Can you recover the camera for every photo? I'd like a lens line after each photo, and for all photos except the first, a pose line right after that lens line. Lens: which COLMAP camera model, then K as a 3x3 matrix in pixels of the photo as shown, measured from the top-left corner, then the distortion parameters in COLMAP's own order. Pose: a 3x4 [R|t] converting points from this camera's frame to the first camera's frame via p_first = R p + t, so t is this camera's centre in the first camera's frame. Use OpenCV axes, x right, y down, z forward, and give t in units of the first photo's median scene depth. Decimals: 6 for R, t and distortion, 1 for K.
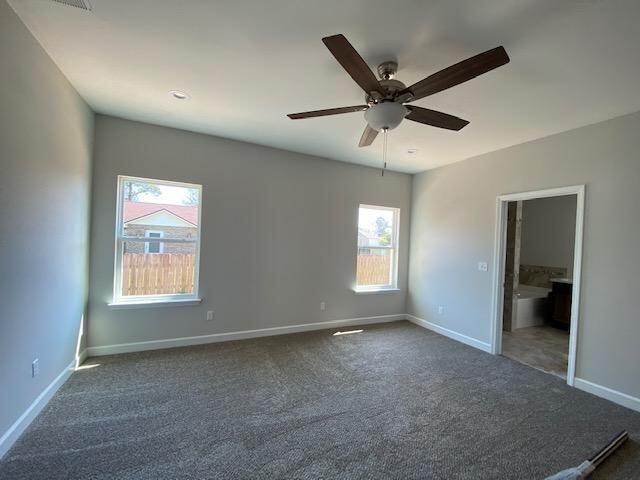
lens RADIAL K [[258.9, 0, 322.2], [0, 258.9, 236.3], [0, 0, 1]] dist [0.017231, -0.017675]
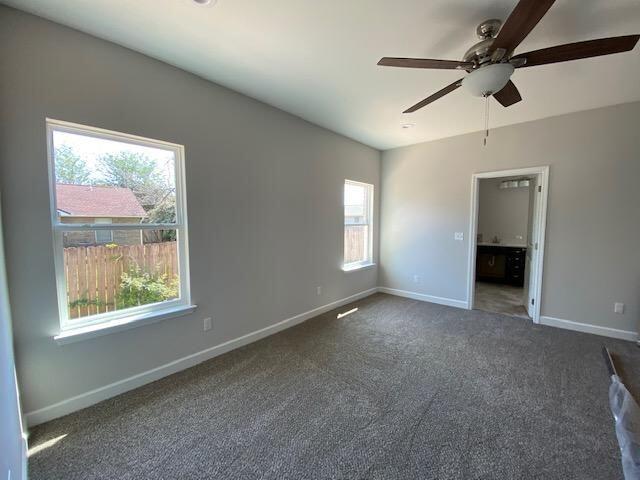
lens RADIAL K [[258.9, 0, 321.1], [0, 258.9, 237.8], [0, 0, 1]] dist [0.017231, -0.017675]
pose [[0.921135, -0.066386, 0.383541, -0.386072], [0.032506, 0.995026, 0.094159, -0.005537], [-0.387884, -0.074265, 0.918711, 0.187868]]
